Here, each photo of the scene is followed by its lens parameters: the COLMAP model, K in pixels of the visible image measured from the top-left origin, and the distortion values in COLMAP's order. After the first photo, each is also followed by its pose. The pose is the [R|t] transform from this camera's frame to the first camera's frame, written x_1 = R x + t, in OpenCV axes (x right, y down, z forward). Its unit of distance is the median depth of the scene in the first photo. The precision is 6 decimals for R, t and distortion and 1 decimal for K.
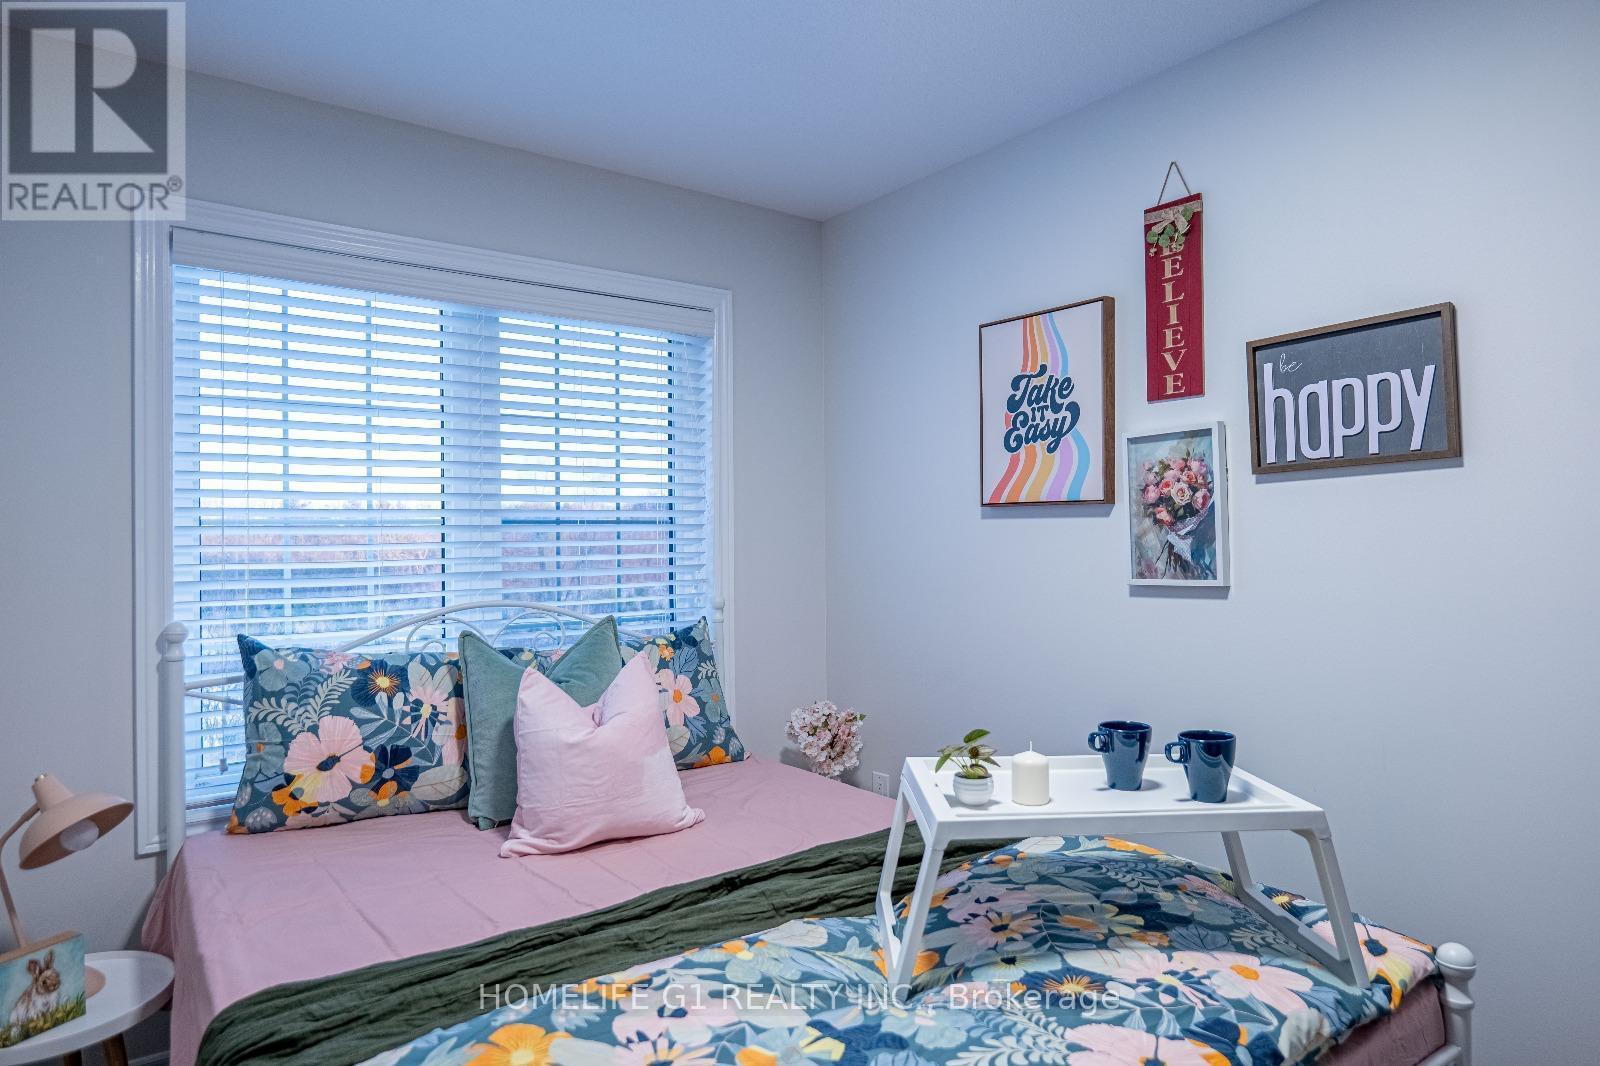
lens RADIAL K [[938.6, 0, 802.2], [0, 938.6, 536.4], [0, 0, 1]] dist [-0.038054, 0.027039]
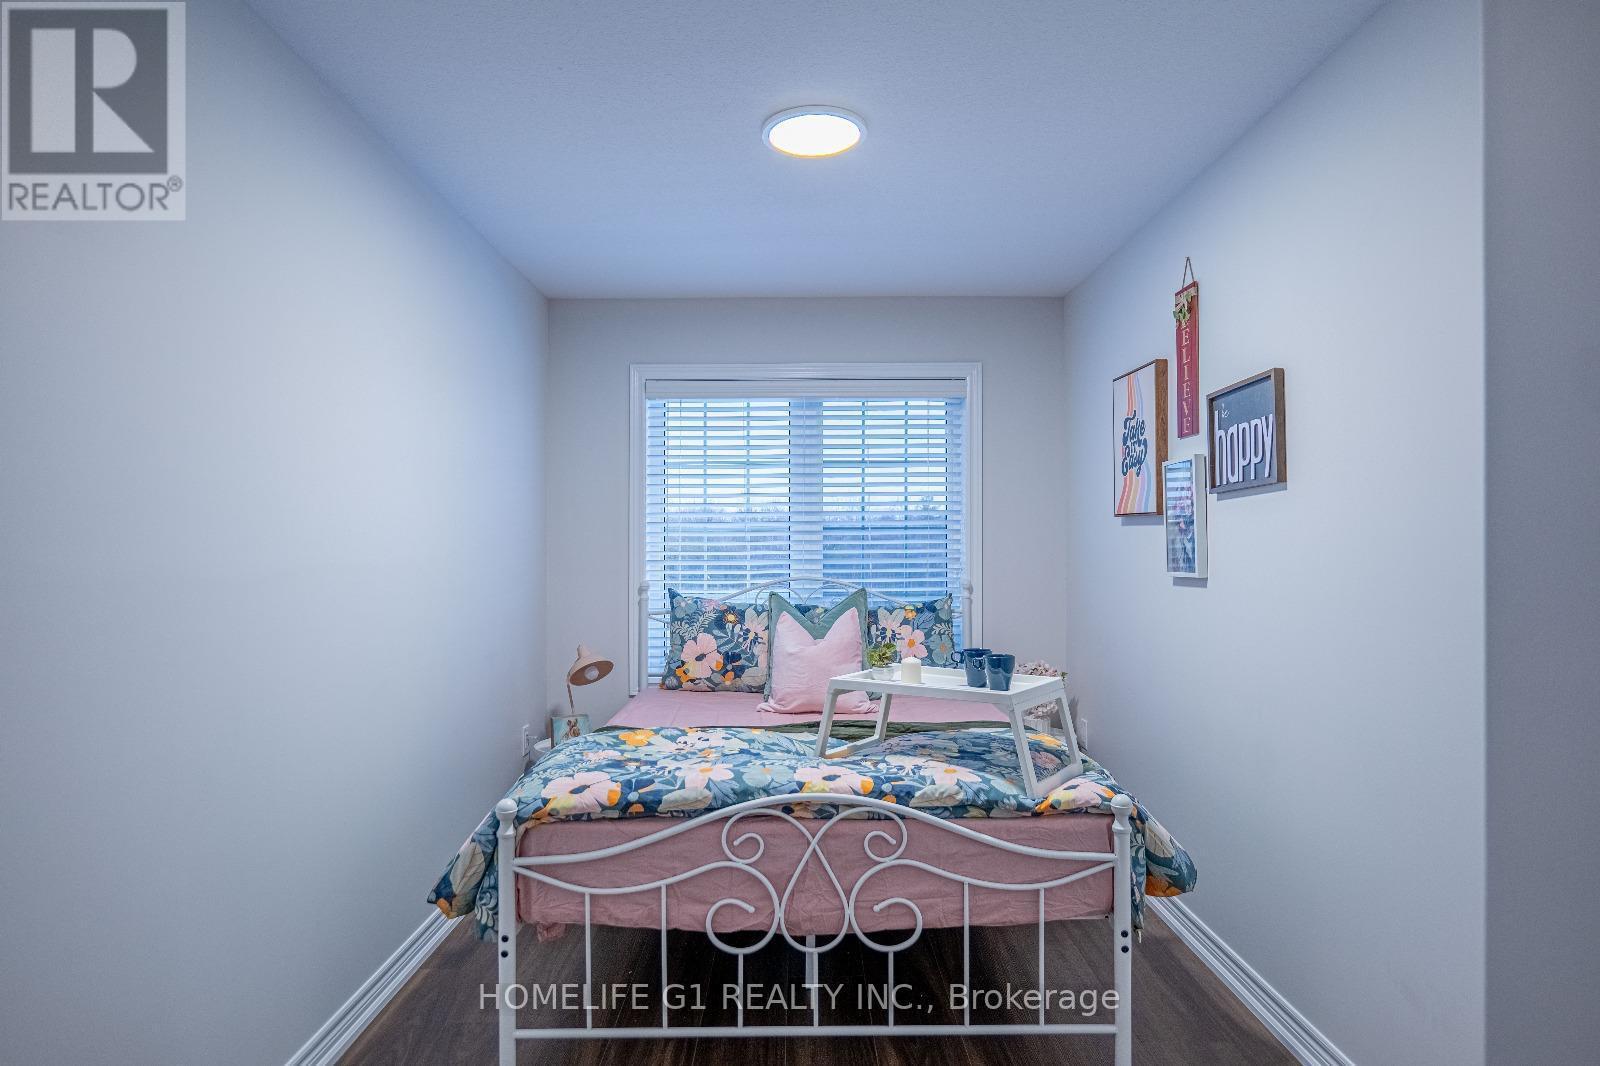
lens RADIAL K [[938.6, 0, 802.2], [0, 938.6, 536.4], [0, 0, 1]] dist [-0.038054, 0.027039]
pose [[0.805156, 0.003468, -0.593053, 0.772785], [-0.002573, 0.999994, 0.002354, -0.007212], [0.593058, -0.000369, 0.805160, -0.405708]]
